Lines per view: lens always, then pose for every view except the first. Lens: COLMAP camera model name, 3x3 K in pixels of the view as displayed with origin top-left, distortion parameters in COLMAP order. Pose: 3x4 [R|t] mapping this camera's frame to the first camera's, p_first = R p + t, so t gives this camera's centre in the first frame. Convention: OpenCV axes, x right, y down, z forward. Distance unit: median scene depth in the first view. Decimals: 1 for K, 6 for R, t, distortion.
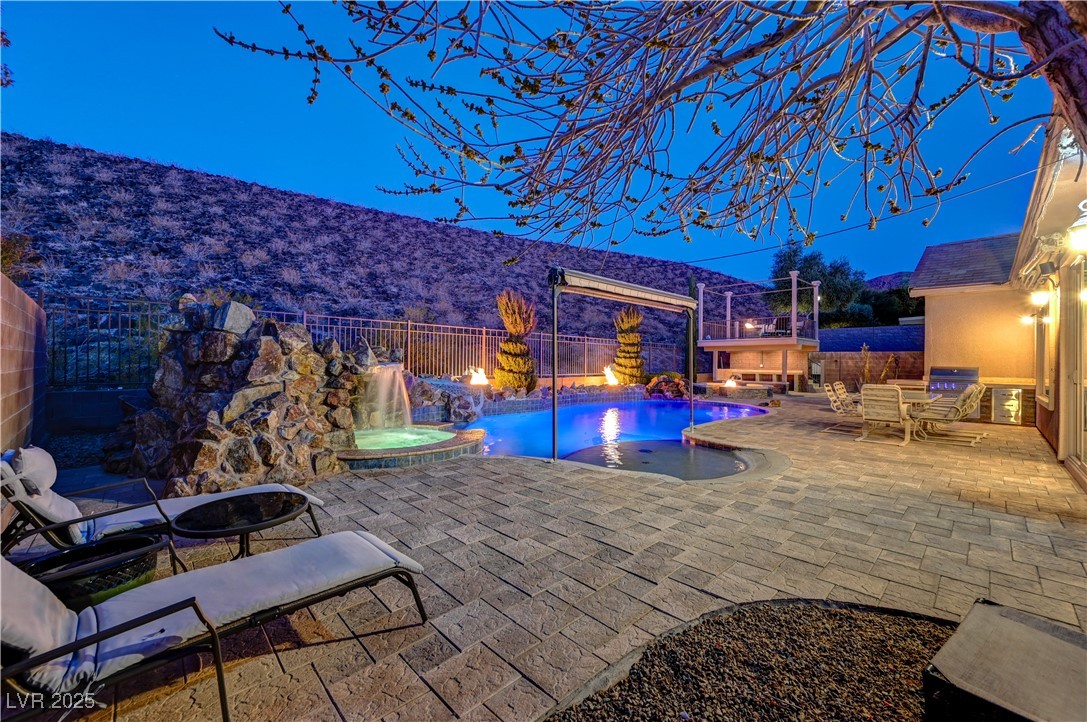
lens RADIAL K [[427.3, 0, 549.0], [0, 427.3, 360.7], [0, 0, 1]] dist [-0.000442, 0.000213]
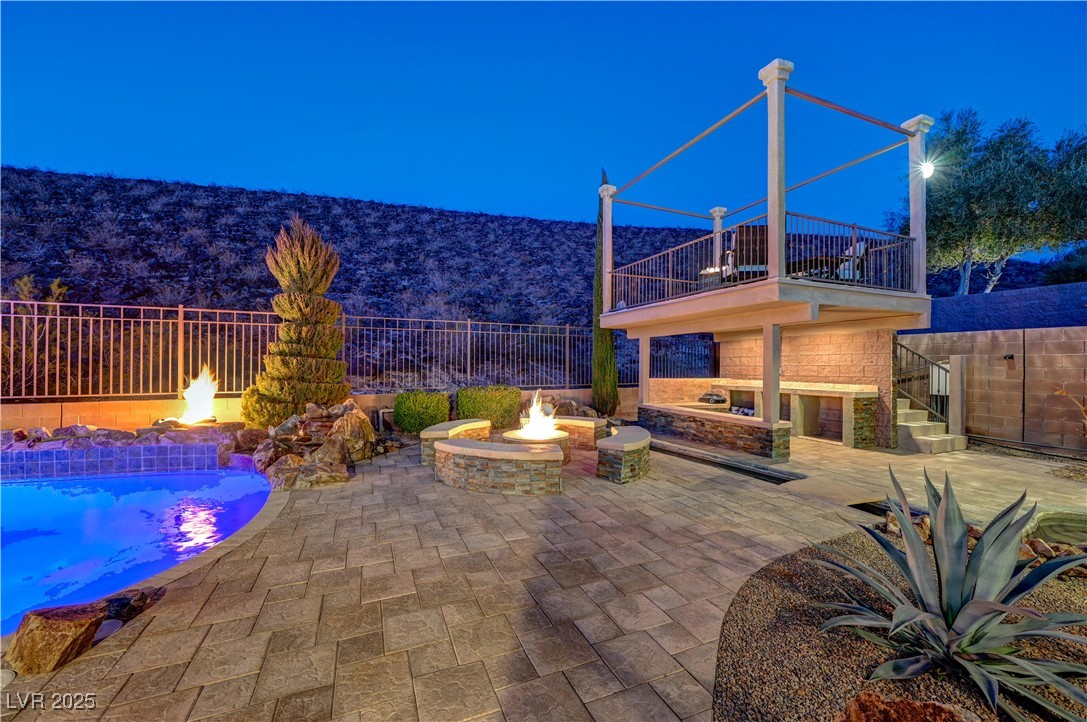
lens RADIAL K [[427.3, 0, 552.7], [0, 427.3, 360.8], [0, 0, 1]] dist [-0.000442, 0.000213]
pose [[0.937155, -0.009880, -0.348773, 0.463075], [0.008156, 0.999946, -0.006411, 0.002671], [0.348818, 0.003164, 0.937185, 0.577452]]
